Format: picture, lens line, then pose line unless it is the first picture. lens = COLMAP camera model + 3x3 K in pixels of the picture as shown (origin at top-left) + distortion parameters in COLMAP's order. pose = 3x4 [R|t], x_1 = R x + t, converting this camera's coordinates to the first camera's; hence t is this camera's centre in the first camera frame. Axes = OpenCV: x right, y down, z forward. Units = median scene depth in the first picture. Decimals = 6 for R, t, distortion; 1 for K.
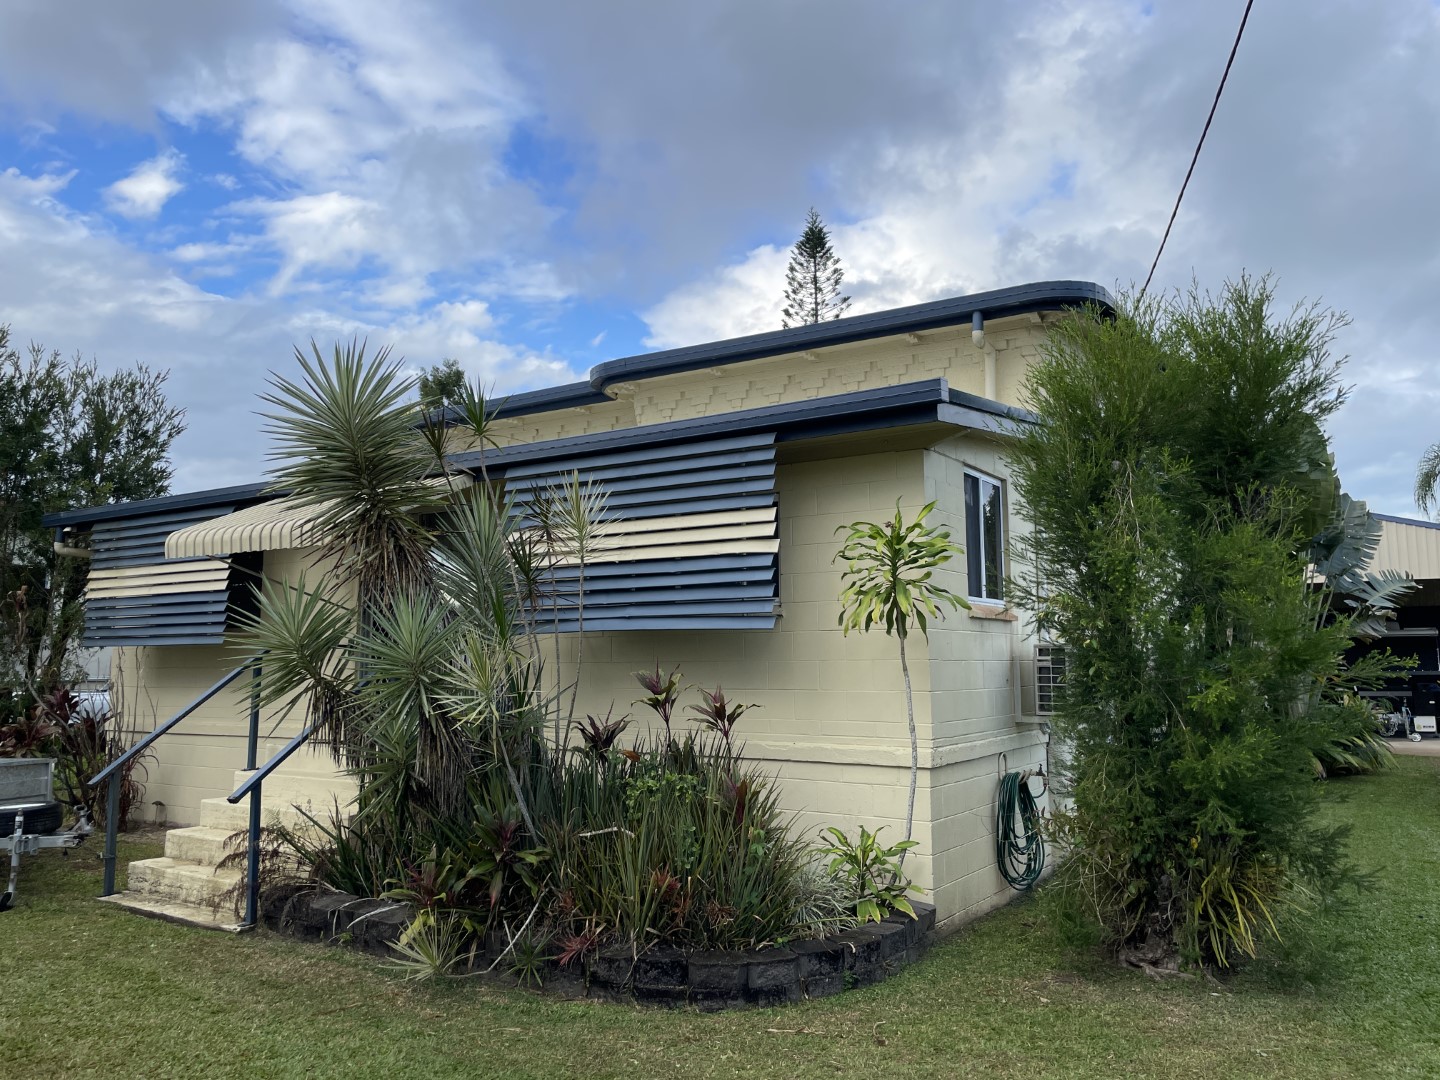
lens RADIAL K [[1101.3, 0, 706.3], [0, 1101.3, 541.6], [0, 0, 1]] dist [0.084668, -0.117471]
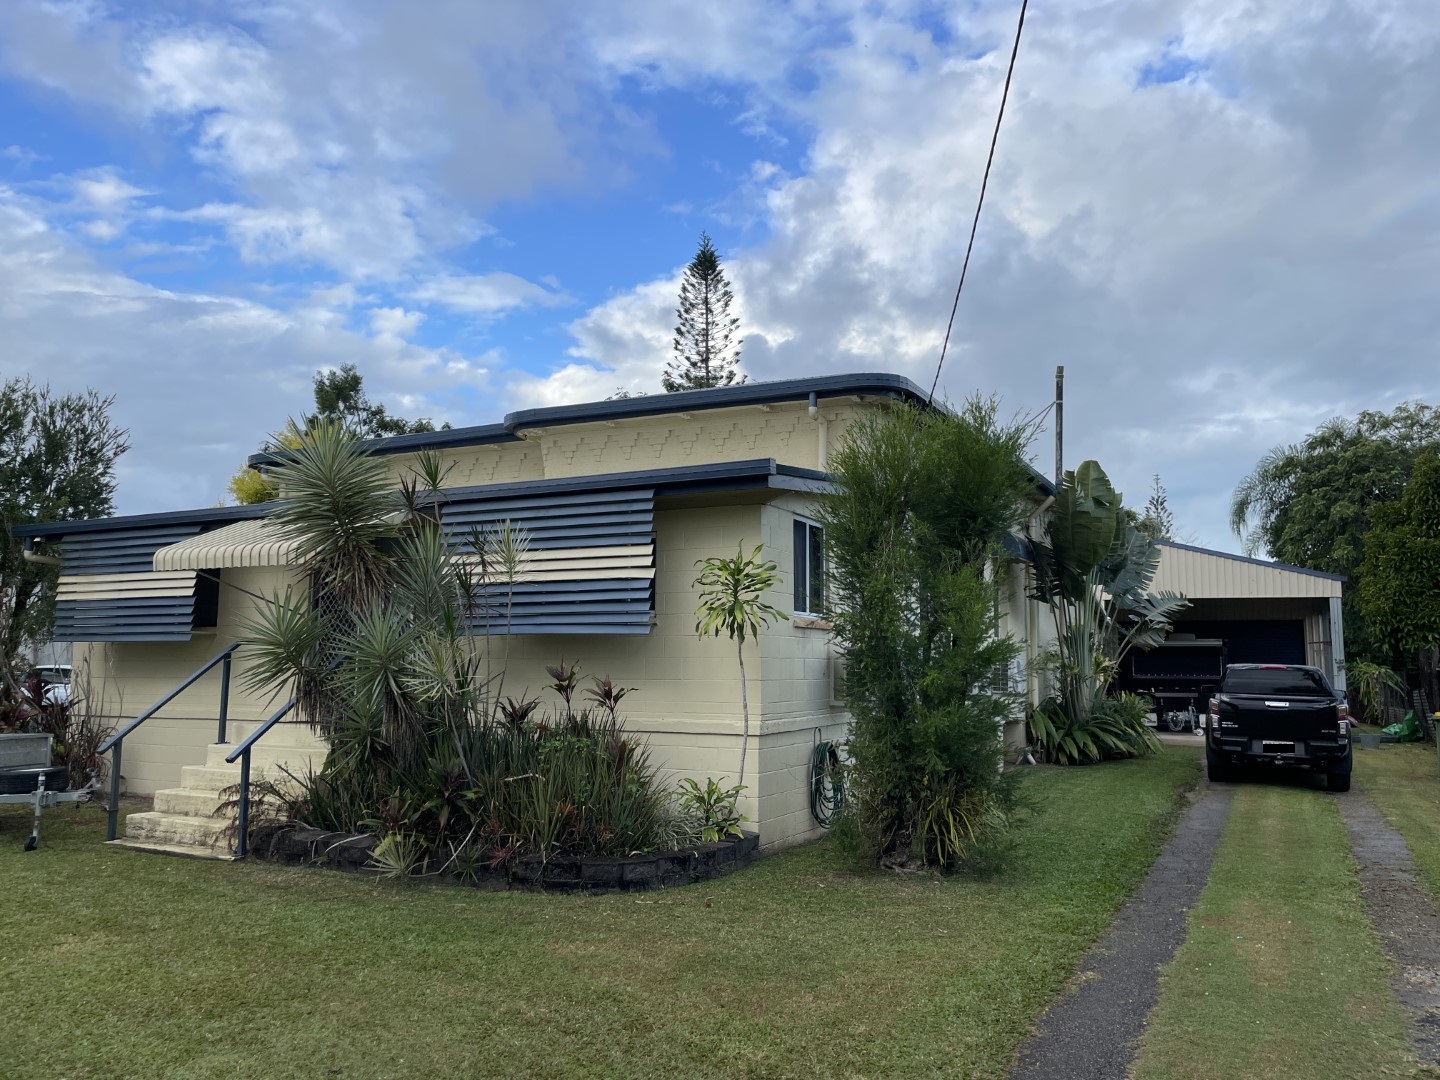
lens RADIAL K [[1101.3, 0, 729.9], [0, 1101.3, 543.9], [0, 0, 1]] dist [0.084668, -0.117471]
pose [[0.992468, 0.022273, 0.120466, -0.006204], [-0.022142, 0.999752, -0.002432, -0.030576], [-0.120490, -0.000254, 0.992715, -0.359520]]
